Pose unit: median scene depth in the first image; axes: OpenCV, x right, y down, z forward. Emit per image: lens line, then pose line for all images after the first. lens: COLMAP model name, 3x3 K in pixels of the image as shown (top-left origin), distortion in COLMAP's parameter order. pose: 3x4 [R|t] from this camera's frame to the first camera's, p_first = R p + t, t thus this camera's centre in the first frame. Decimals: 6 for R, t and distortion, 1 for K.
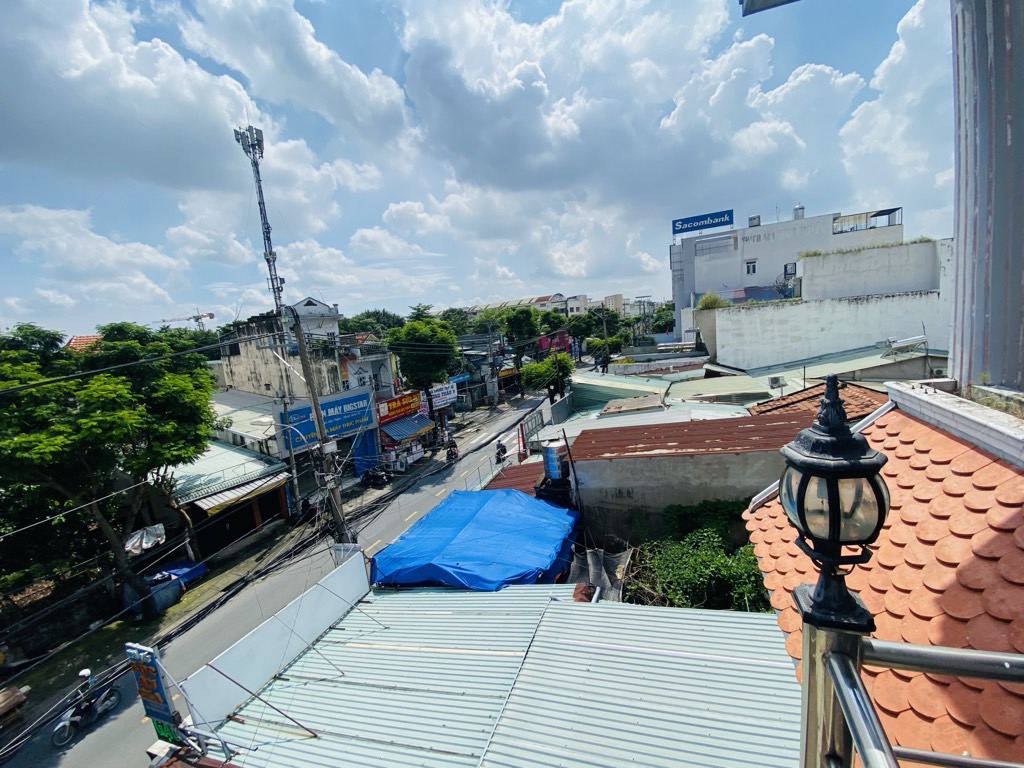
lens RADIAL K [[424.8, 0, 512.8], [0, 424.8, 389.9], [0, 0, 1]] dist [0.059197, -0.036741]
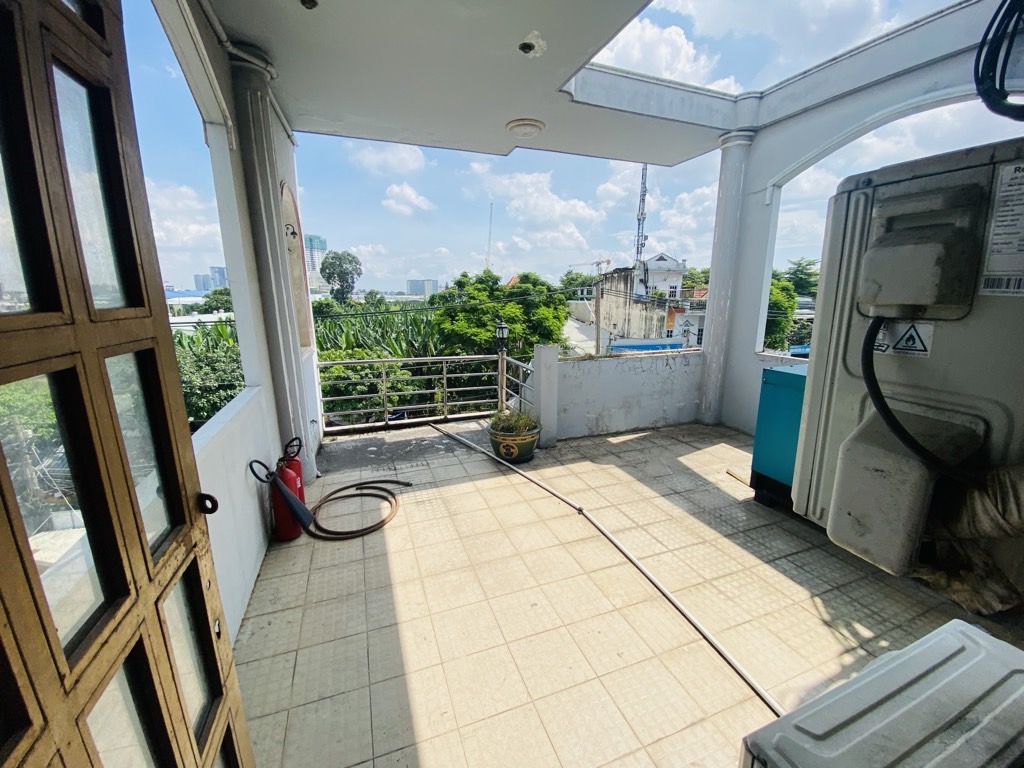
lens RADIAL K [[424.8, 0, 512.8], [0, 424.8, 389.9], [0, 0, 1]] dist [0.059197, -0.036741]
pose [[0.679741, 0.253914, -0.688099, 0.133305], [-0.175102, 0.967216, 0.183935, -0.004026], [0.712244, -0.004540, 0.701917, -0.085526]]
